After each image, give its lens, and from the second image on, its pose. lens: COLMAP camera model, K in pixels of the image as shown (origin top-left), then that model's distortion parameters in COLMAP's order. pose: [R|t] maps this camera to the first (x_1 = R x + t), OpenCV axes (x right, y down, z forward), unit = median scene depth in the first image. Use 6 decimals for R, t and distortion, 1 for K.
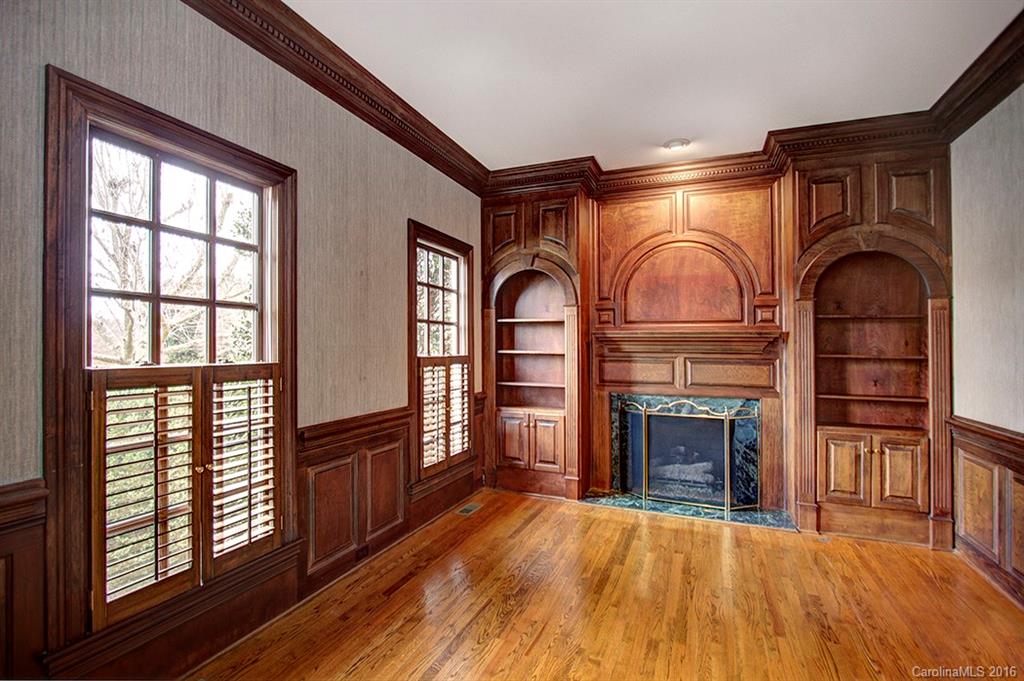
lens RADIAL K [[469.1, 0, 512.2], [0, 469.1, 344.5], [0, 0, 1]] dist [-0.011321, 0.000125]
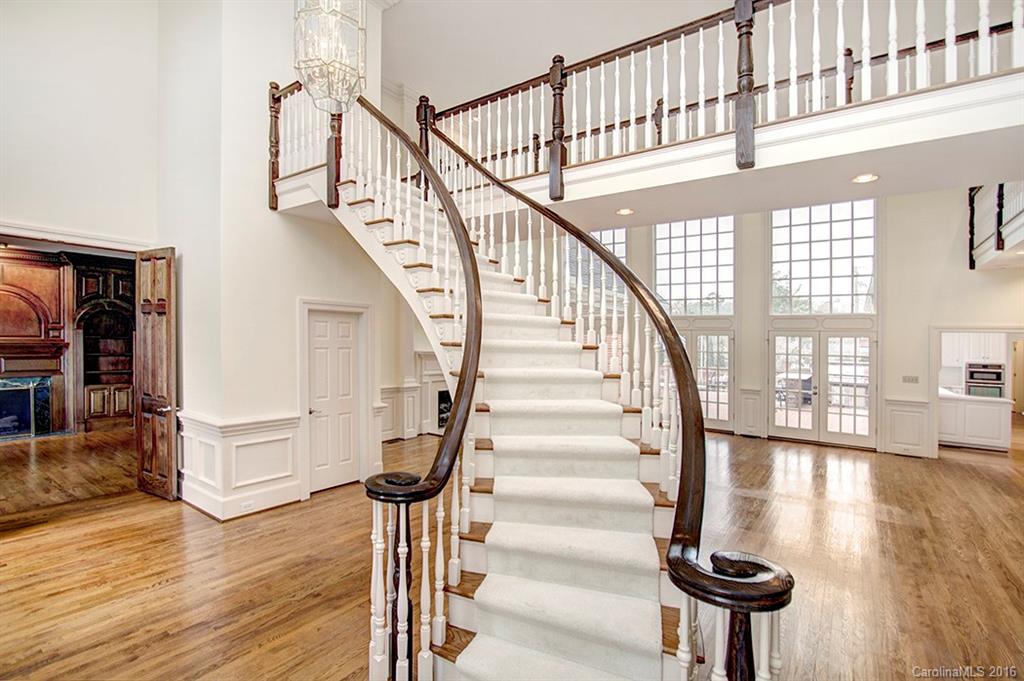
lens RADIAL K [[469.1, 0, 512.2], [0, 469.1, 344.5], [0, 0, 1]] dist [-0.011321, 0.000125]
pose [[0.233918, -0.014894, 0.972142, -0.982600], [-0.023924, 0.999492, 0.021070, -0.112936], [-0.971962, -0.028186, 0.233443, -1.438804]]
